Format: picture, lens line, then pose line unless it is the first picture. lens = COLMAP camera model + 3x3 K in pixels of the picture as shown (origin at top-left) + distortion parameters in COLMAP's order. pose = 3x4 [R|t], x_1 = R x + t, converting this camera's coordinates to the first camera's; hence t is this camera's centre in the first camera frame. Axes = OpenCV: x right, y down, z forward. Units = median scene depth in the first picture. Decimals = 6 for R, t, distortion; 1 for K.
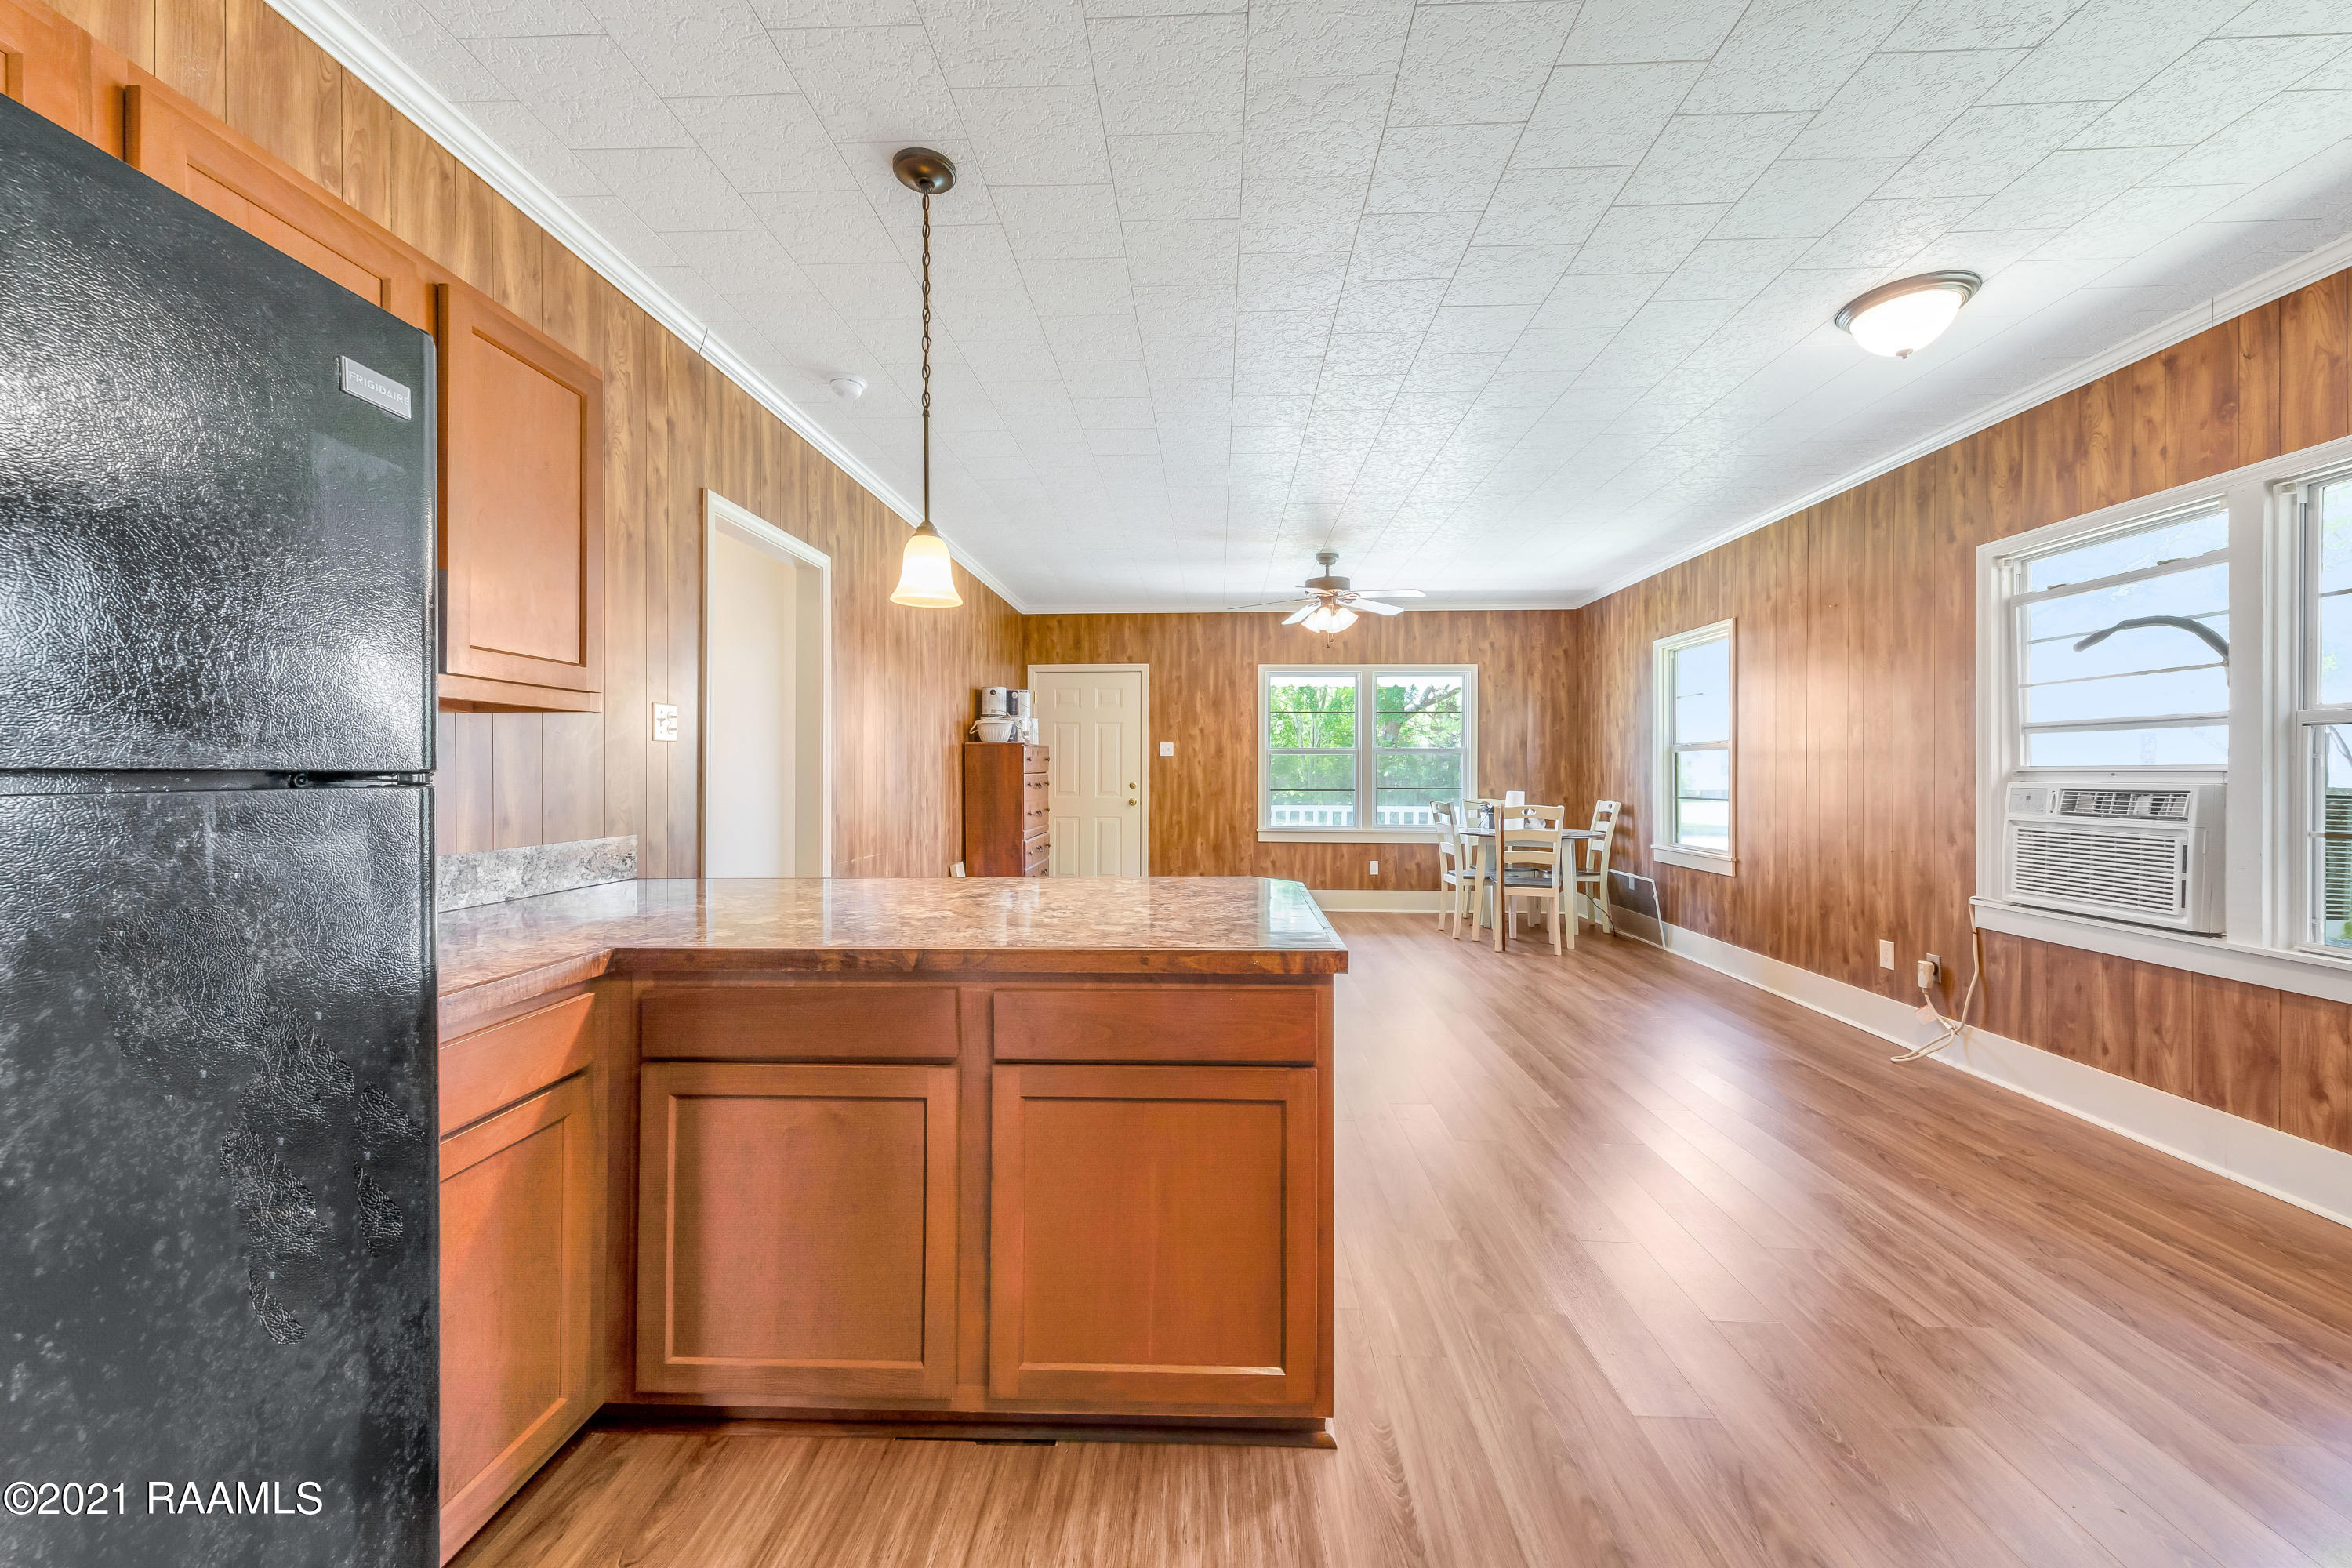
lens RADIAL K [[894.9, 0, 1174.2], [0, 894.9, 770.3], [0, 0, 1]] dist [0.002610, 0.000026]
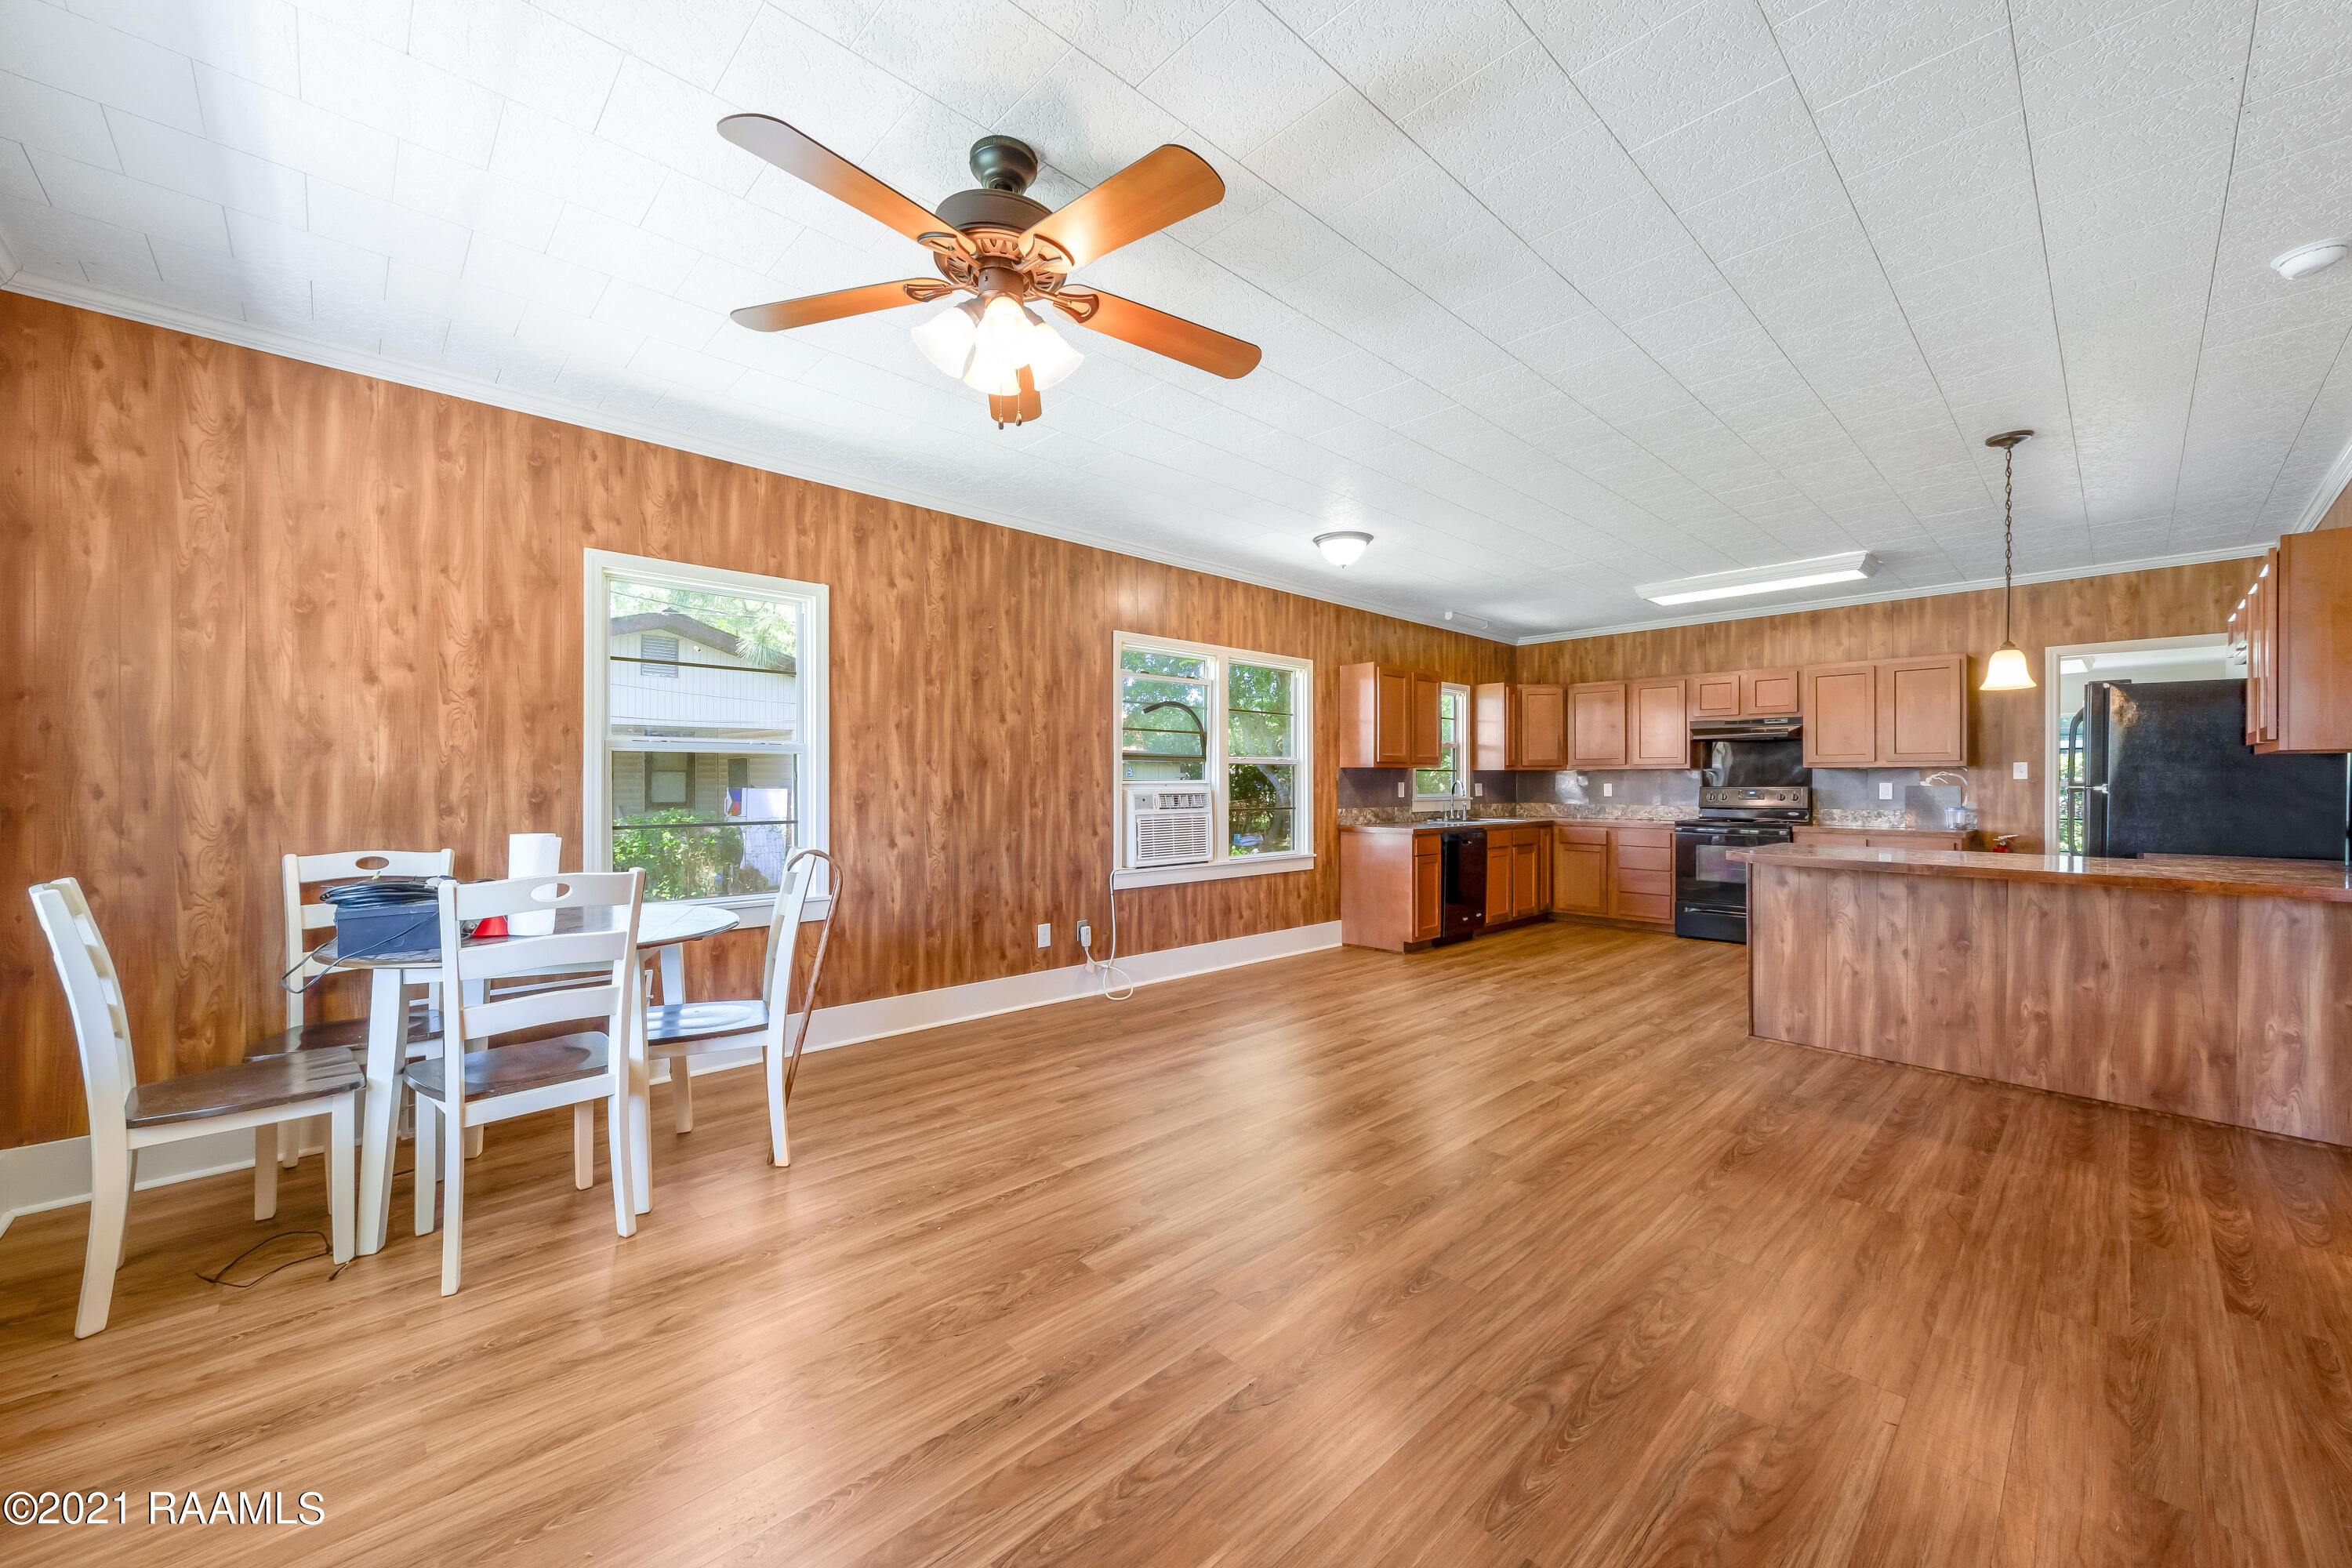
lens RADIAL K [[895.1, 0, 1176.9], [0, 895.1, 782.3], [0, 0, 1]] dist [0.001593, 0.000386]
pose [[-0.720527, -0.002419, 0.693423, -0.216031], [-0.003185, 0.999995, 0.000179, -0.001720], [-0.693420, -0.002080, -0.720531, 2.235569]]
